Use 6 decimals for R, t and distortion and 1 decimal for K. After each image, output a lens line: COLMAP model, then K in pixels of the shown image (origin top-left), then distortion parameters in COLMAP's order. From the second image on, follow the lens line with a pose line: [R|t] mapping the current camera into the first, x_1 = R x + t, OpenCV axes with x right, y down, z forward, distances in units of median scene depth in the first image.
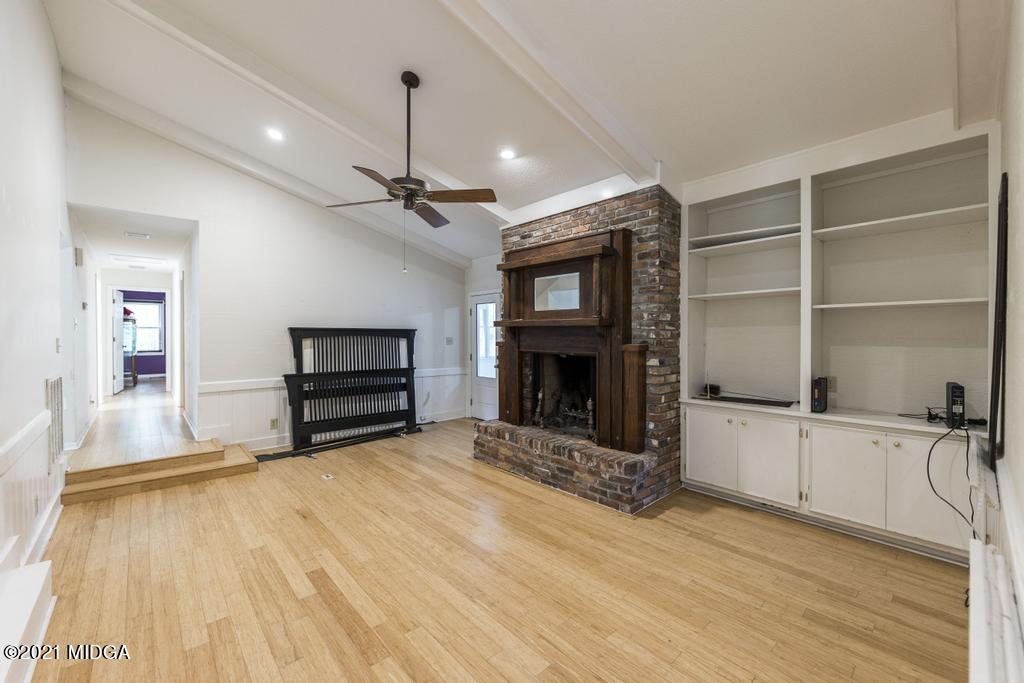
lens RADIAL K [[433.9, 0, 511.7], [0, 433.9, 338.2], [0, 0, 1]] dist [-0.003140, -0.000415]
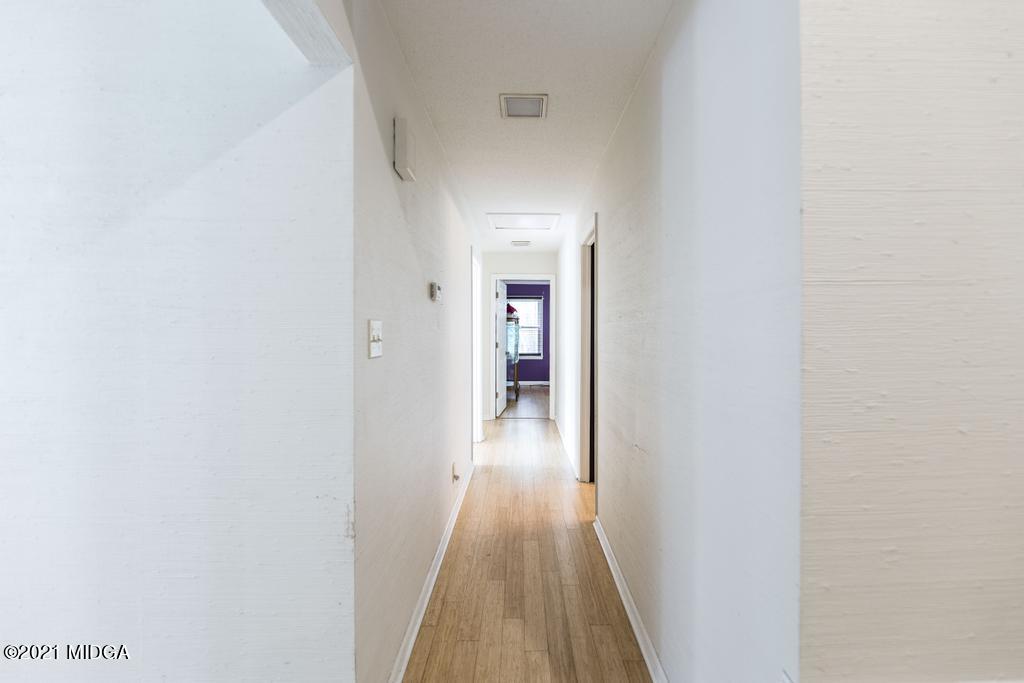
lens RADIAL K [[433.9, 0, 511.7], [0, 433.9, 338.2], [0, 0, 1]] dist [-0.003140, -0.000415]
pose [[0.746900, 0.015697, -0.664752, -0.353901], [-0.008590, 0.999866, 0.013958, -0.018707], [0.664881, -0.004715, 0.746934, 0.403170]]
